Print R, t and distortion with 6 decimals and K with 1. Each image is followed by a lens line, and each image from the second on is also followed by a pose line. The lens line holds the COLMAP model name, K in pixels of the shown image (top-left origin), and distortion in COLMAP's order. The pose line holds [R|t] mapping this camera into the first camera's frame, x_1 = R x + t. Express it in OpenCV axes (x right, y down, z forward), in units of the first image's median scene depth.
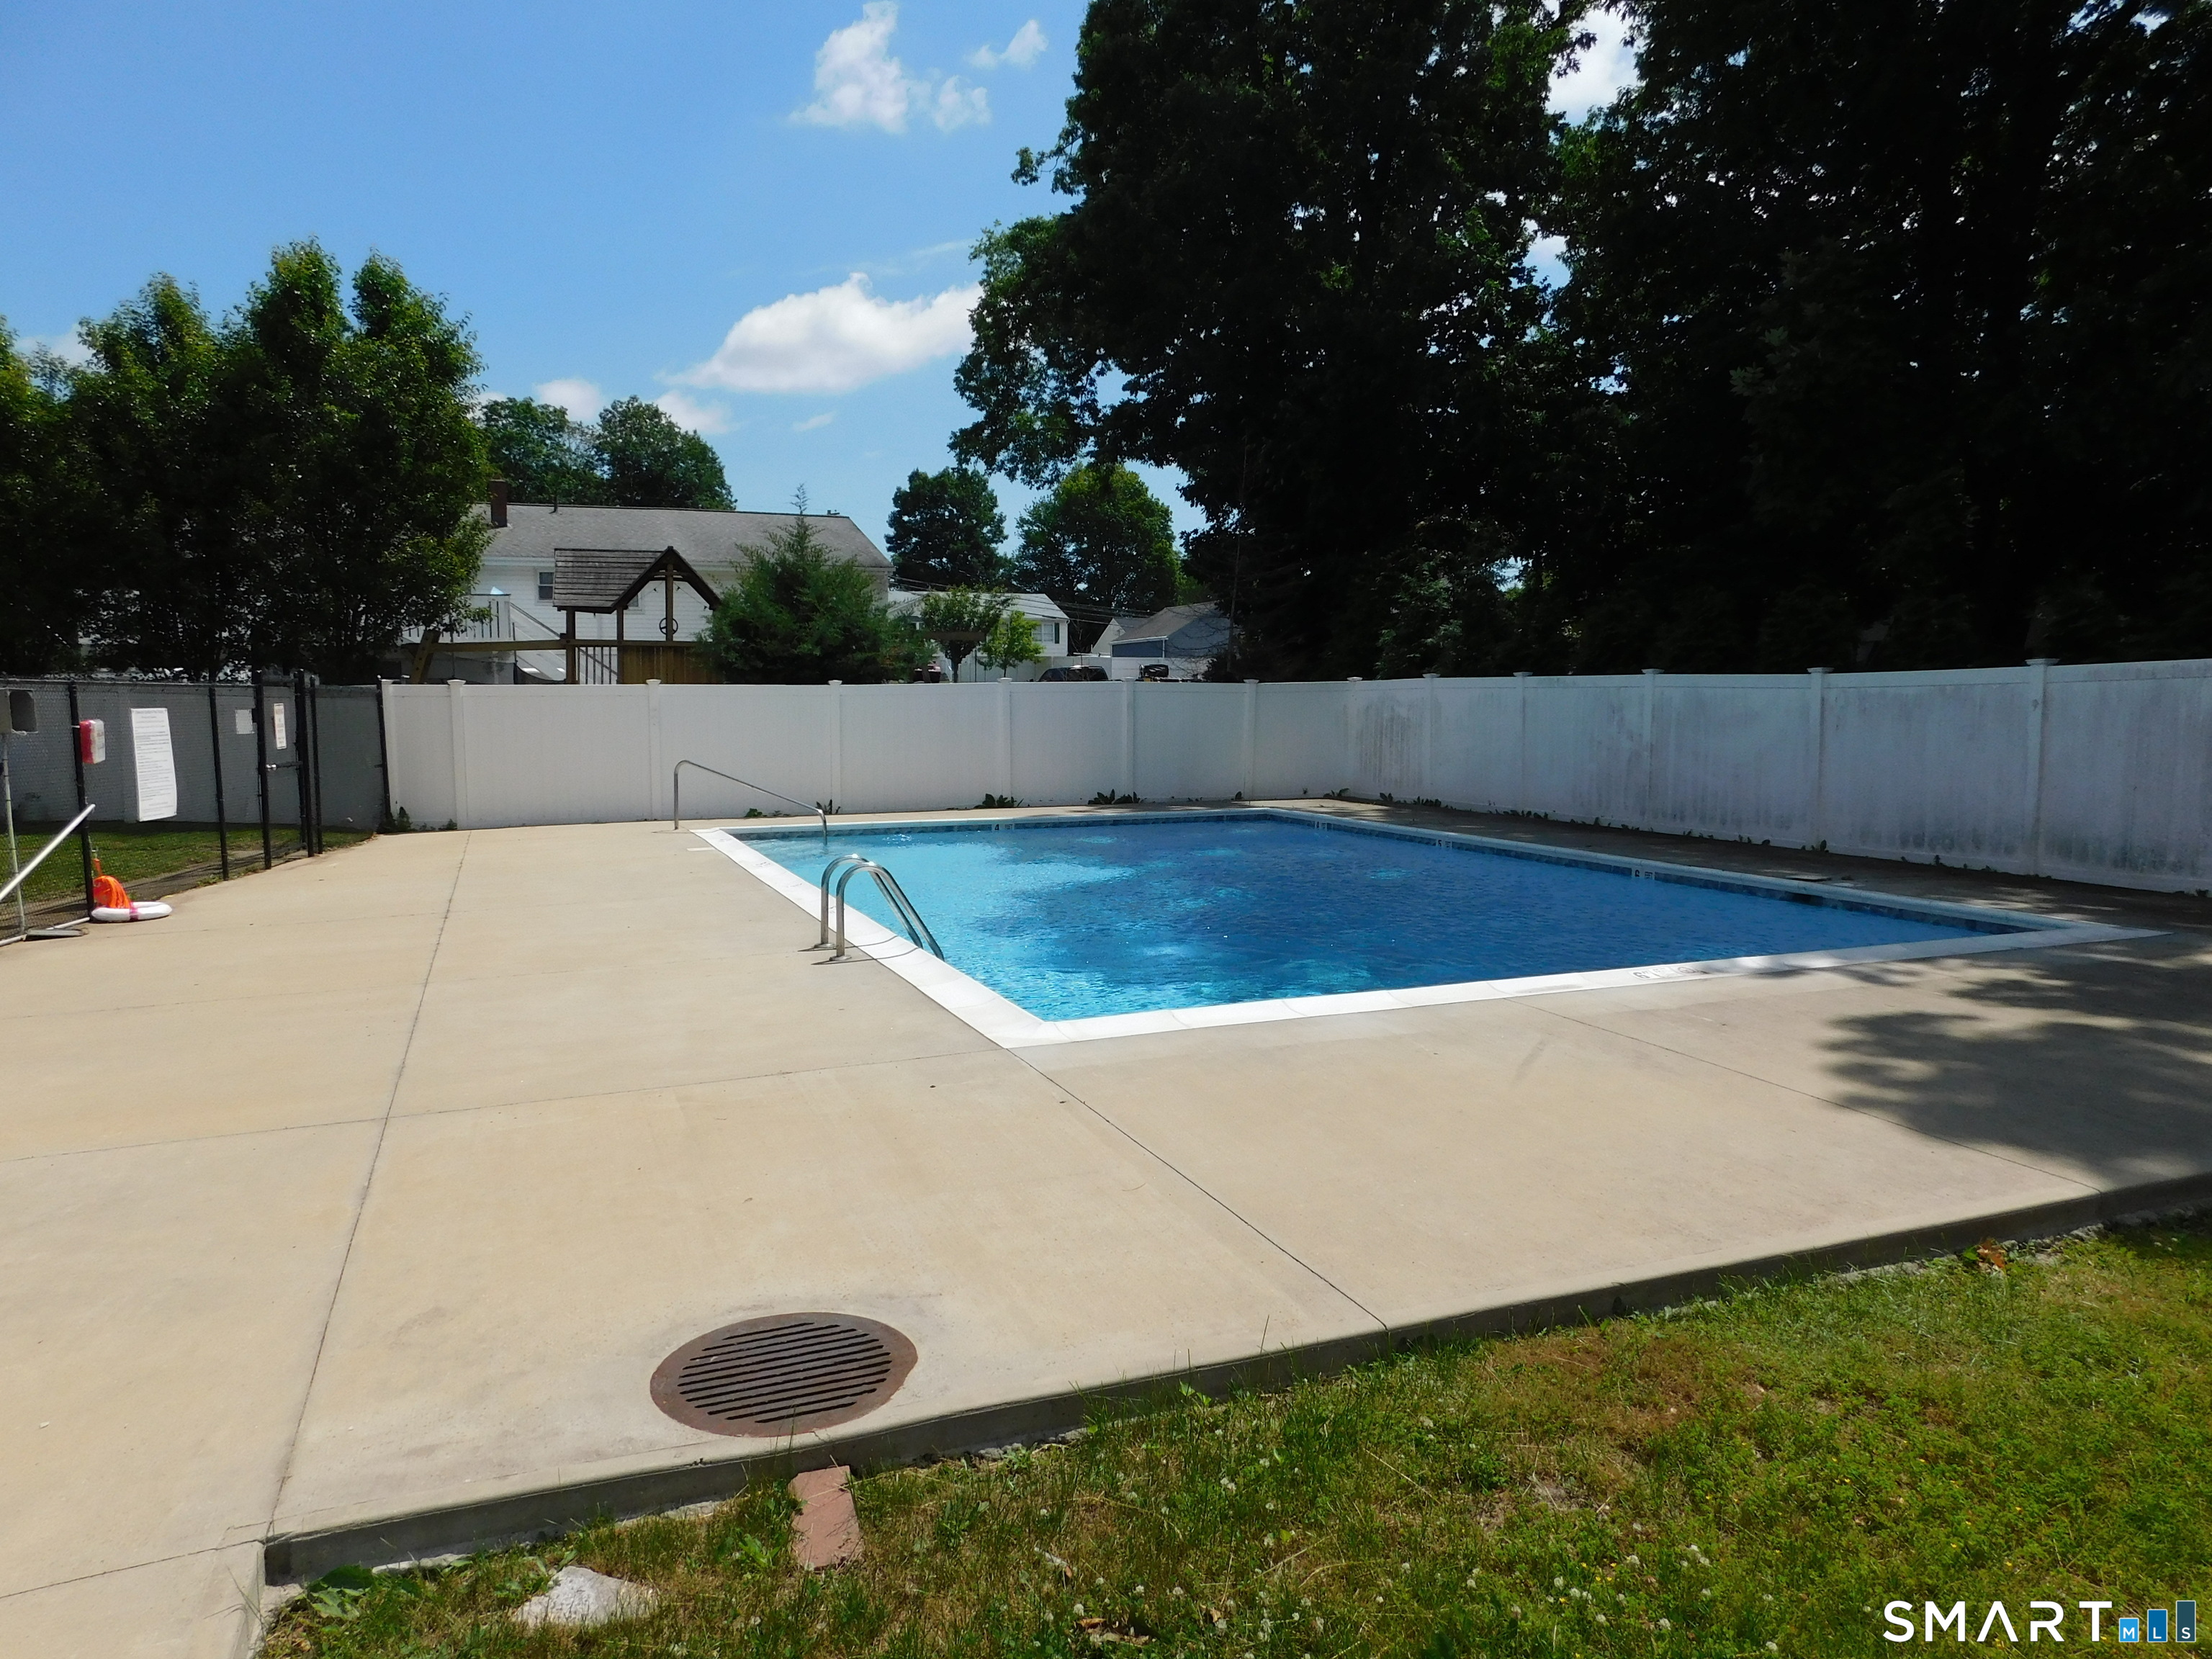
lens RADIAL K [[1512.5, 0, 1104.0], [0, 1512.5, 838.1], [0, 0, 1]] dist [-0.065247, 0.086961]
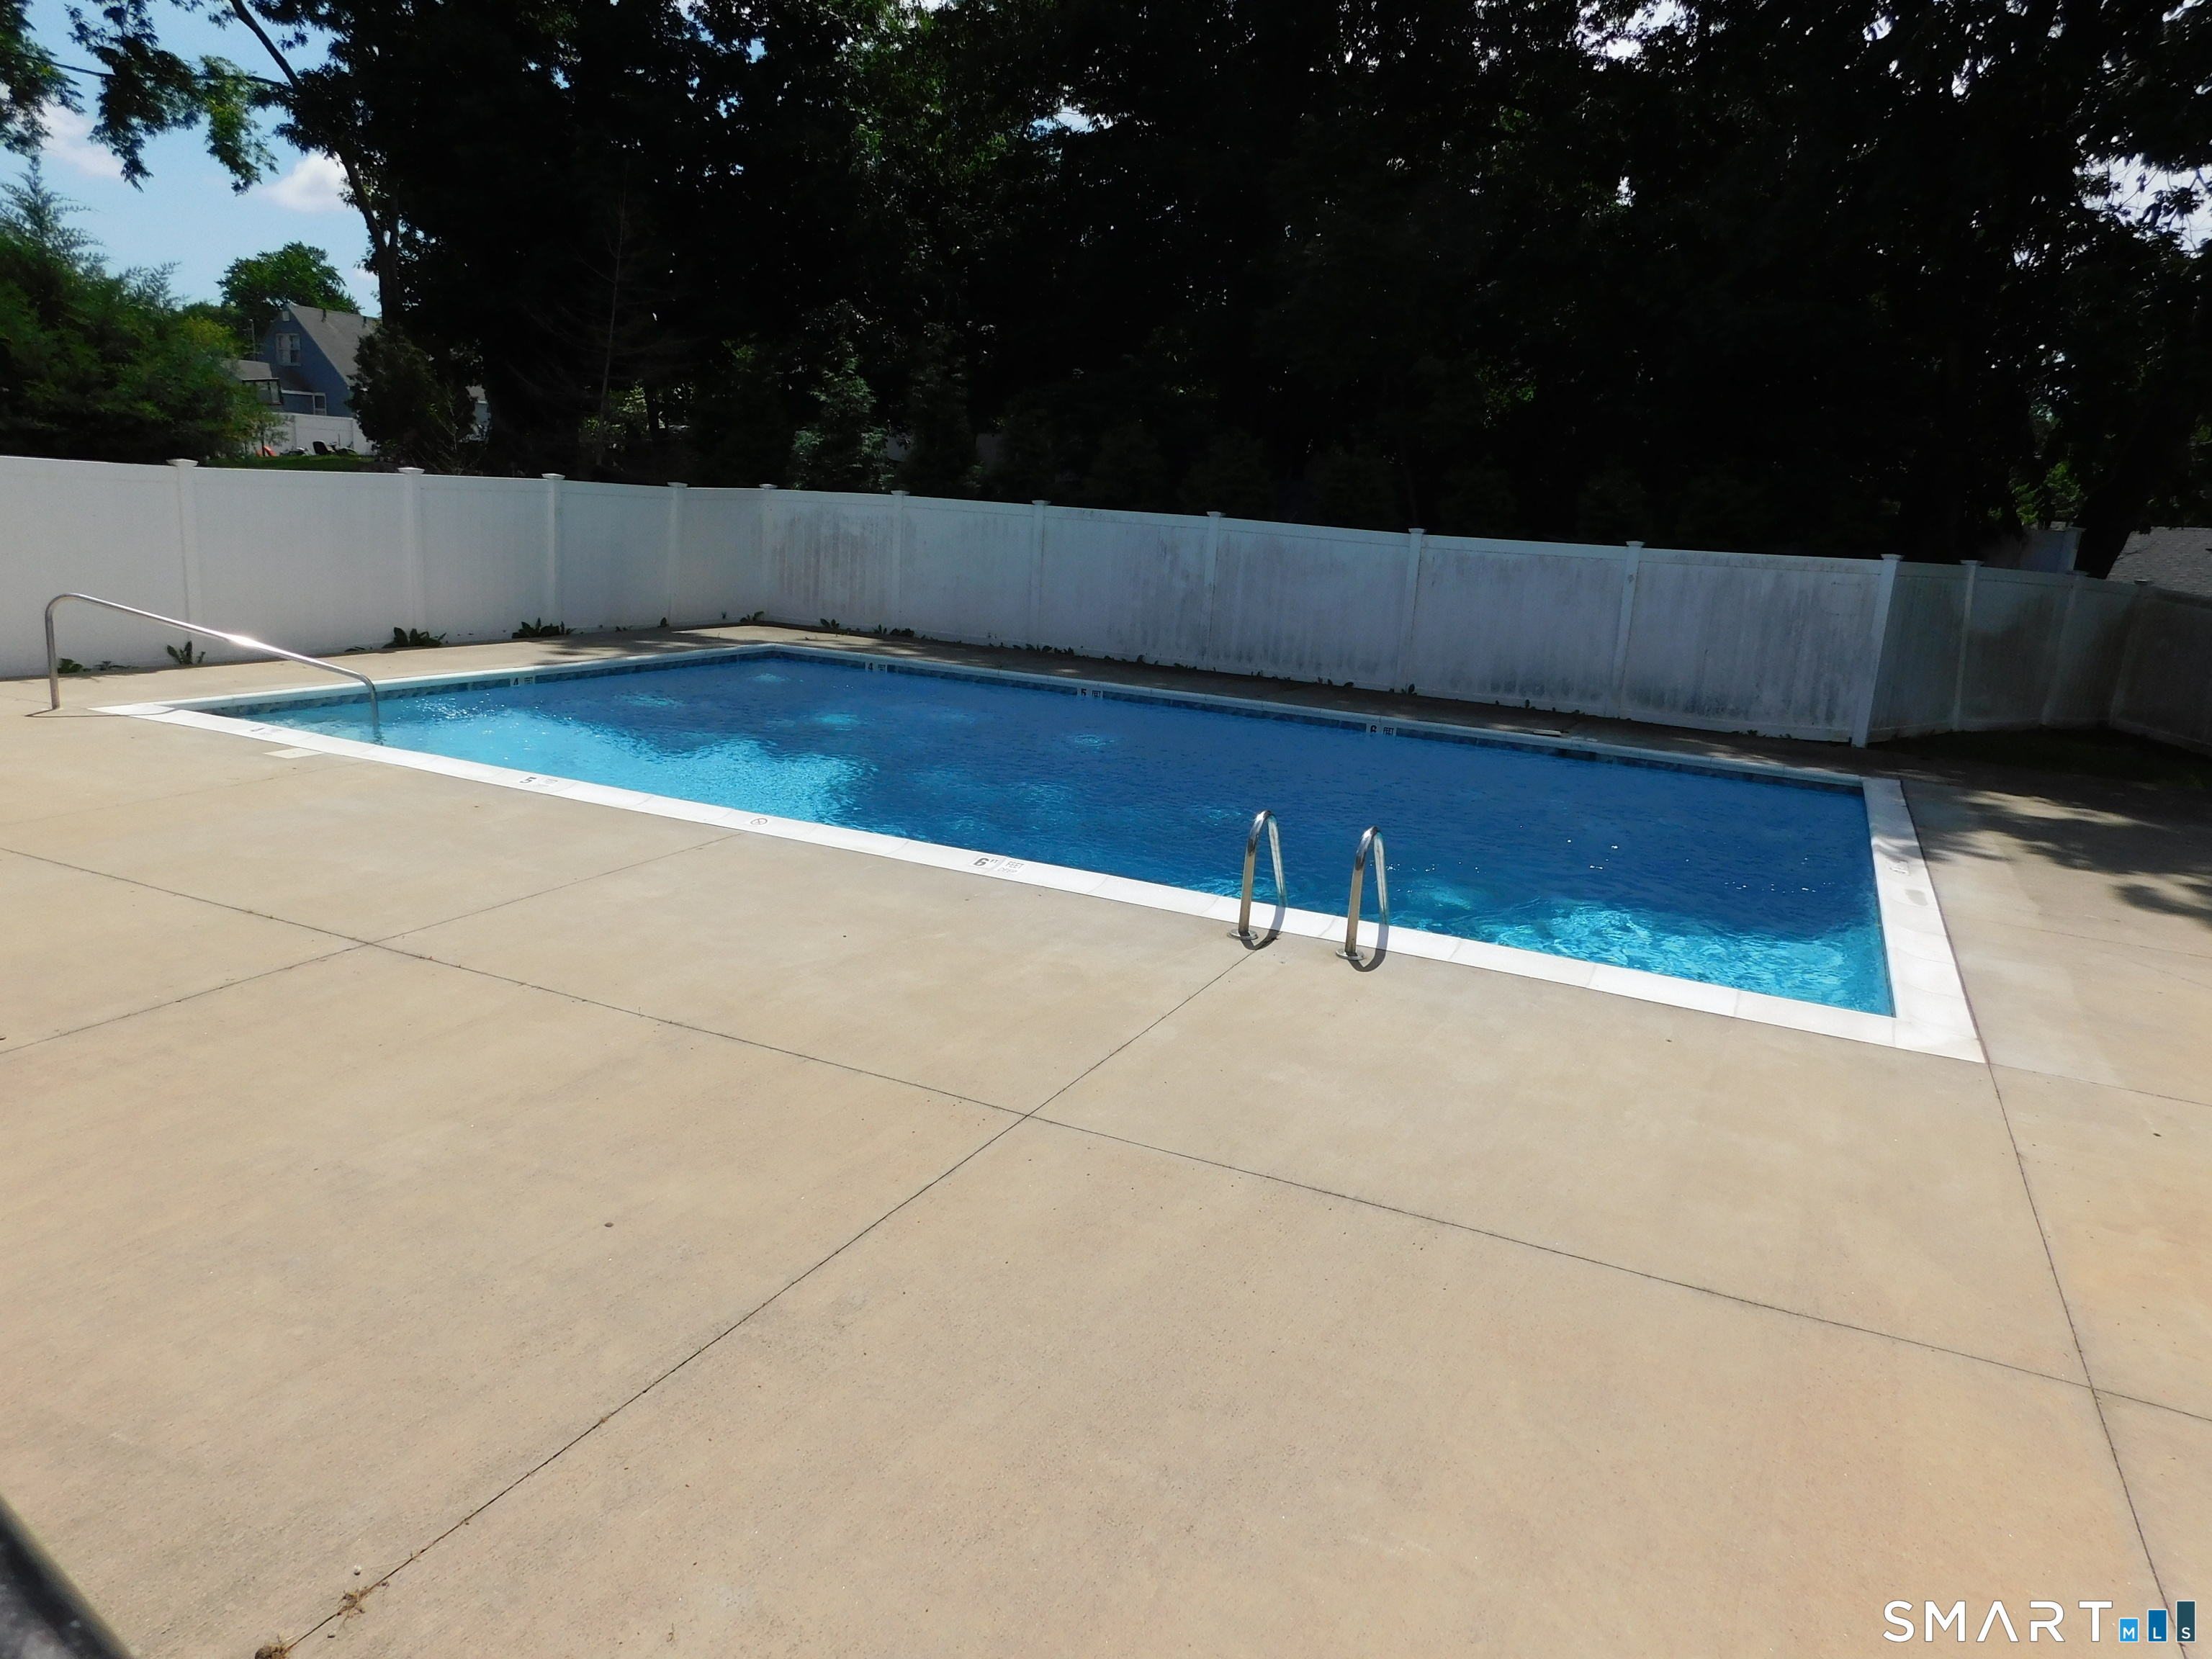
lens RADIAL K [[1512.5, 0, 1104.0], [0, 1512.5, 838.1], [0, 0, 1]] dist [-0.065247, 0.086961]
pose [[0.747904, -0.100382, 0.656173, -0.409799], [-0.000666, 0.988386, 0.151963, -0.051482], [-0.663807, -0.114091, 0.739151, 0.277578]]
